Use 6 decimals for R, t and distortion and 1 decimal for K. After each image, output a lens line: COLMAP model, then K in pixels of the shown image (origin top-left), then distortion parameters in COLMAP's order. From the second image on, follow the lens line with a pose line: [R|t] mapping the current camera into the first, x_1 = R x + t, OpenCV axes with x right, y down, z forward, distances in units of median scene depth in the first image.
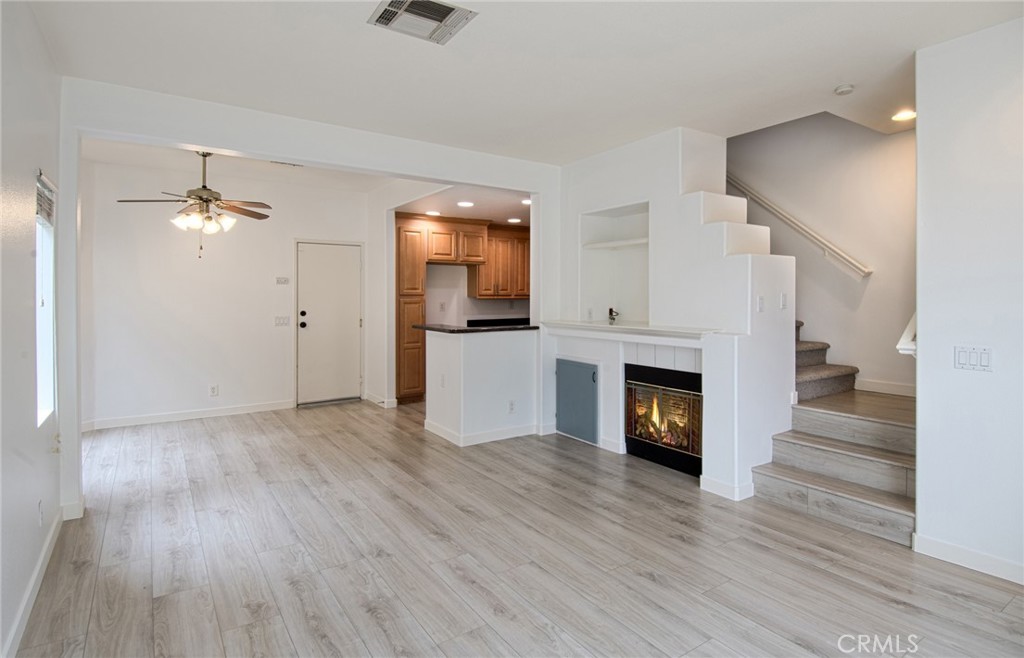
lens RADIAL K [[533.0, 0, 541.3], [0, 533.0, 299.3], [0, 0, 1]] dist [0.016665, -0.000400]
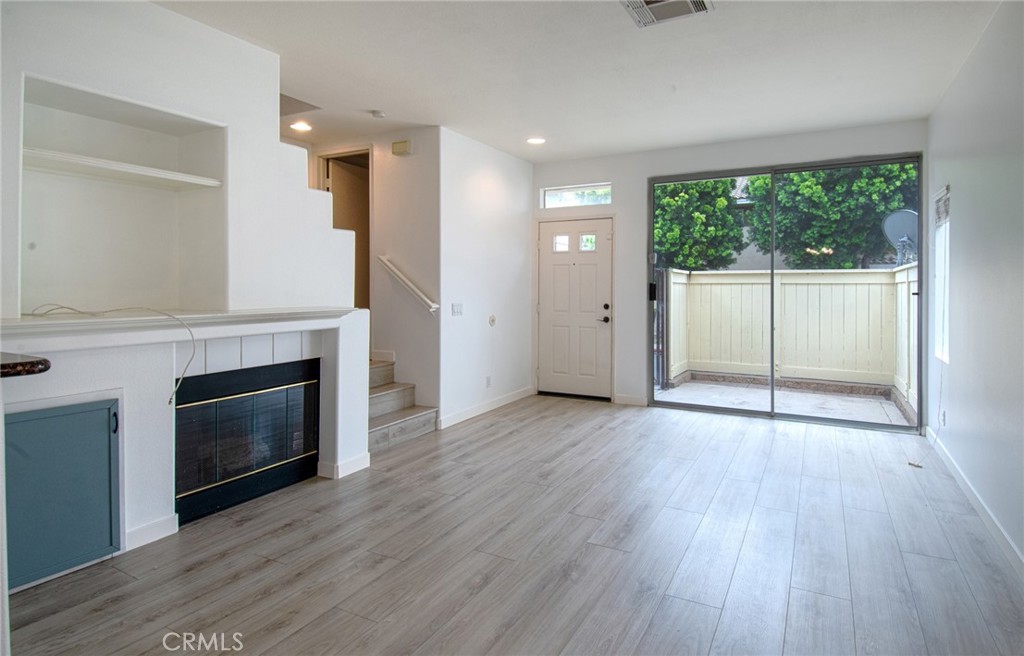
lens RADIAL K [[549.8, 0, 541.1], [0, 549.8, 287.9], [0, 0, 1]] dist [0.028529, -0.000373]
pose [[-0.461471, -0.004976, 0.887141, -0.629828], [-0.003808, 0.999986, 0.003628, 0.017153], [-0.887147, -0.001704, -0.461483, 0.999840]]
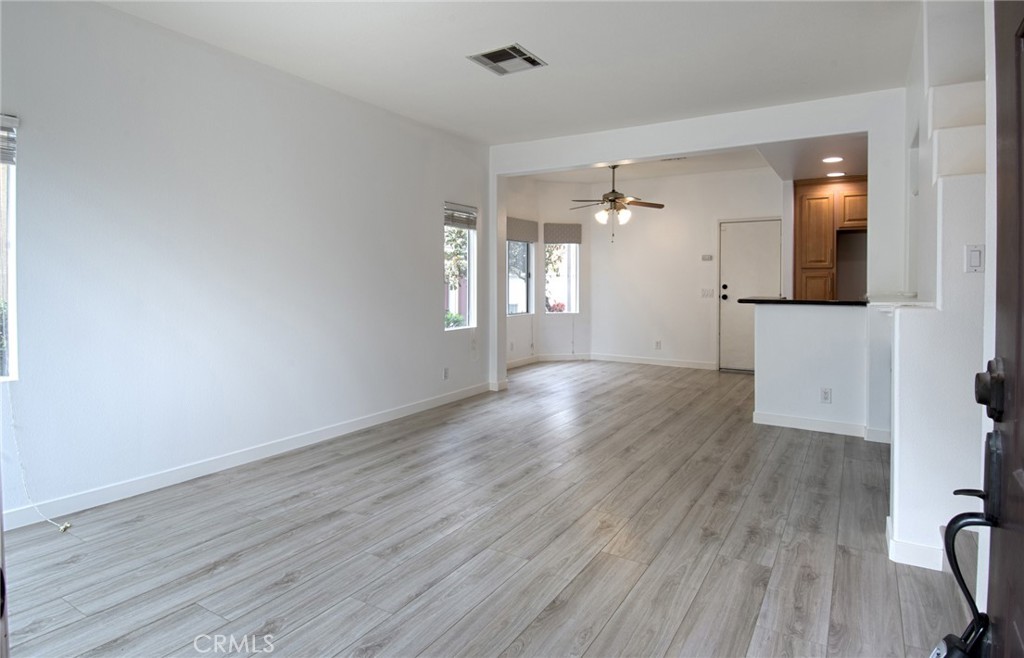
lens RADIAL K [[549.8, 0, 541.1], [0, 549.8, 288.9], [0, 0, 1]] dist [0.028529, -0.000373]
pose [[0.424697, 0.012543, -0.905248, 0.660756], [-0.006467, 0.999921, 0.010821, 0.032405], [0.905312, 0.001259, 0.424745, 0.266124]]
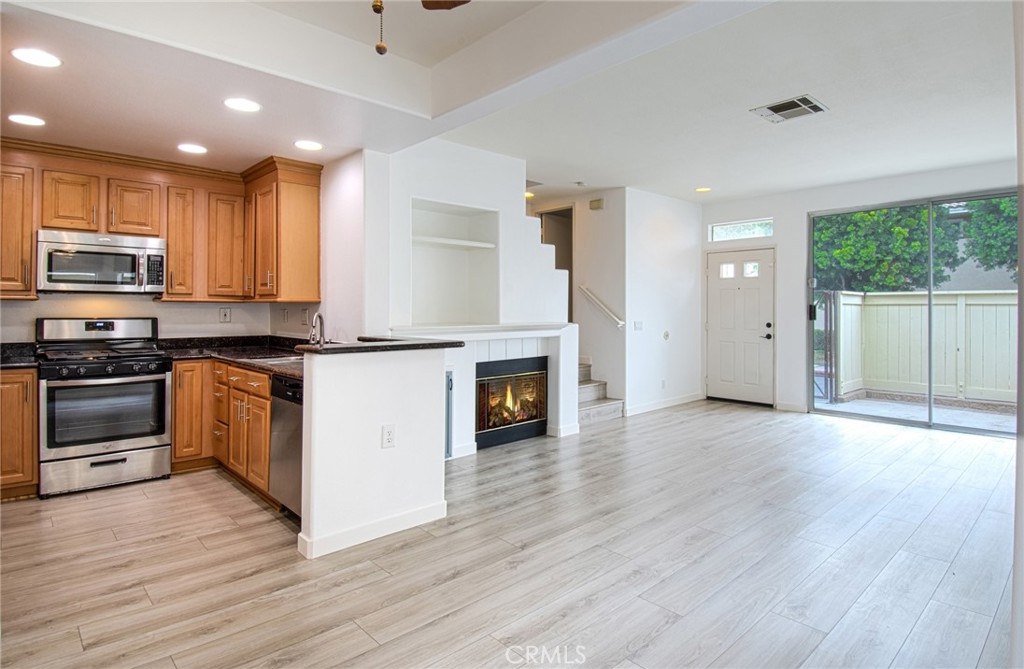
lens RADIAL K [[551.4, 0, 529.7], [0, 551.4, 307.1], [0, 0, 1]] dist [0.016332, -0.001216]
pose [[-0.143267, -0.001337, 0.989683, -0.972900], [-0.001010, 0.999999, 0.001205, 0.014609], [-0.989684, -0.000827, -0.143268, 1.133327]]
